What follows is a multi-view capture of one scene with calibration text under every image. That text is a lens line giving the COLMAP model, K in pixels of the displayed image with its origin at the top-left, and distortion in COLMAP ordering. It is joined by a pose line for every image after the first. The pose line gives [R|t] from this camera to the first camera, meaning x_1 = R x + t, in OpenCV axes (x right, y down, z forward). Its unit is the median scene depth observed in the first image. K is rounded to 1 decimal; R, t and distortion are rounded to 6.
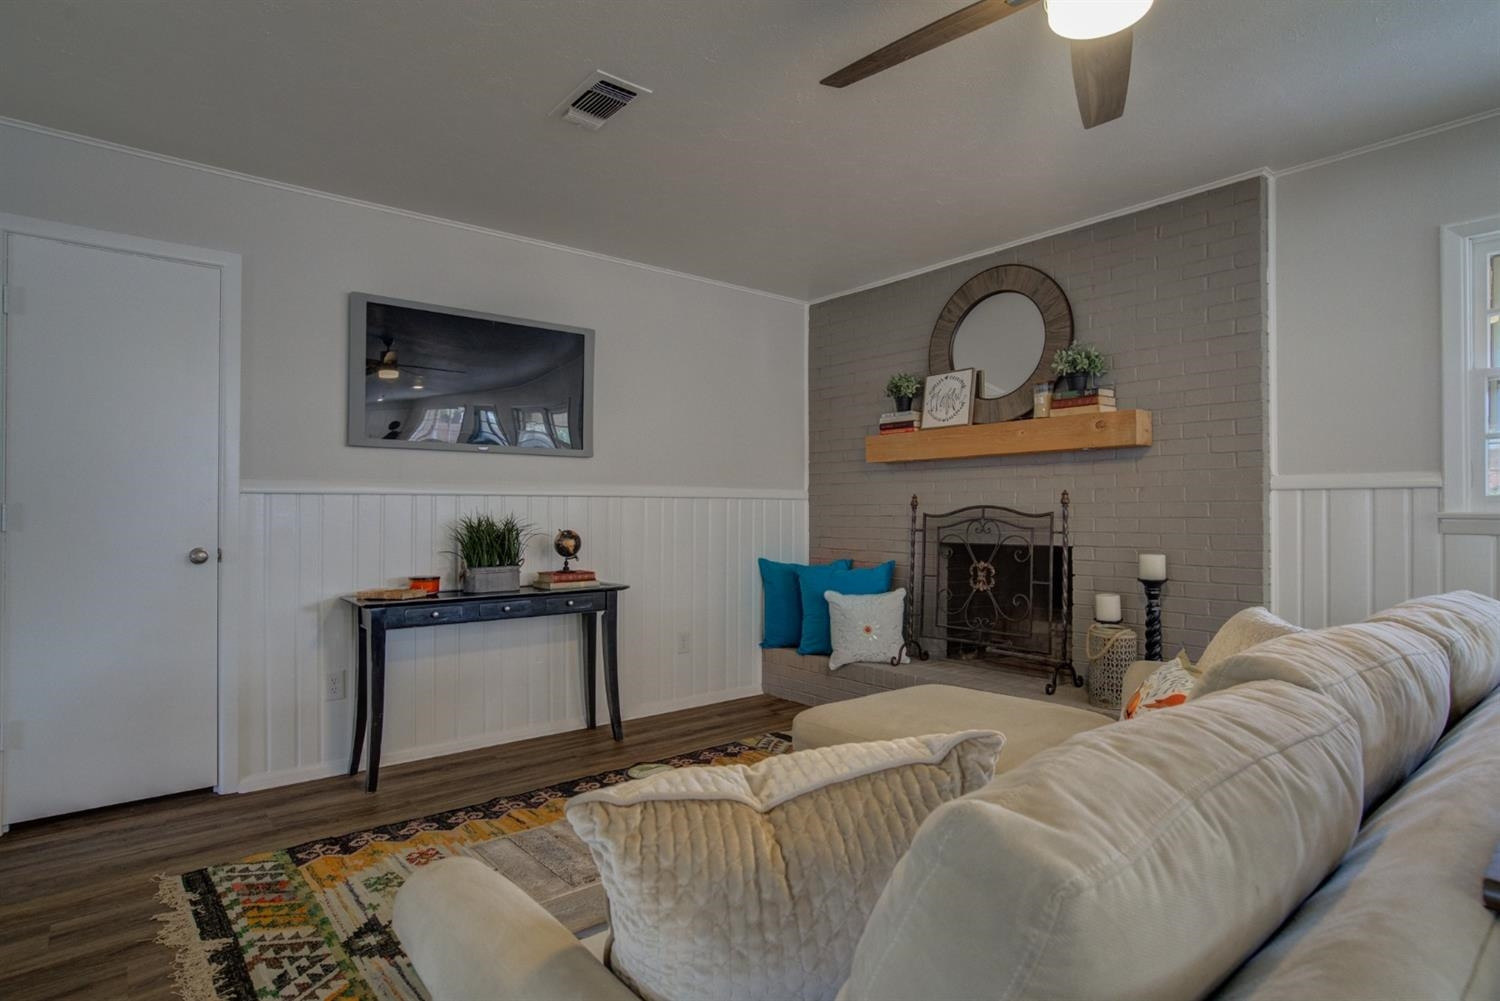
lens RADIAL K [[787.4, 0, 750.0], [0, 787.4, 505.9], [0, 0, 1]] dist [-0.045647, 0.028662]
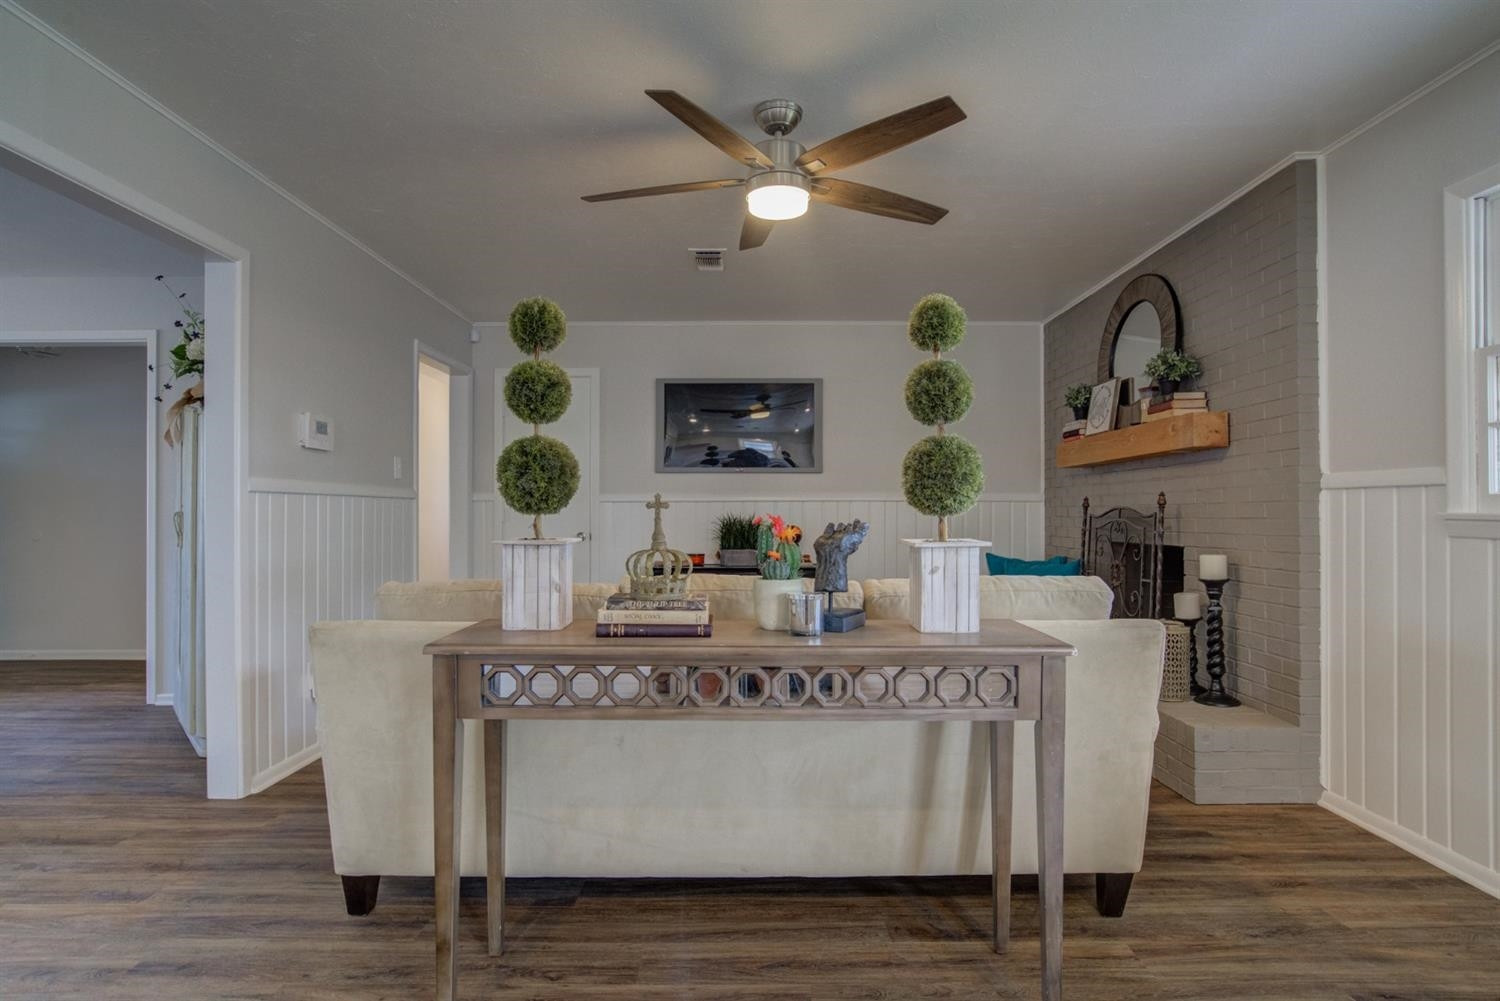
lens RADIAL K [[787.4, 0, 750.0], [0, 787.4, 505.9], [0, 0, 1]] dist [-0.045647, 0.028662]
pose [[0.771263, -0.005096, -0.636496, 0.659349], [0.002438, 0.999984, -0.005051, 0.002689], [0.636511, 0.002344, 0.771264, -0.148105]]
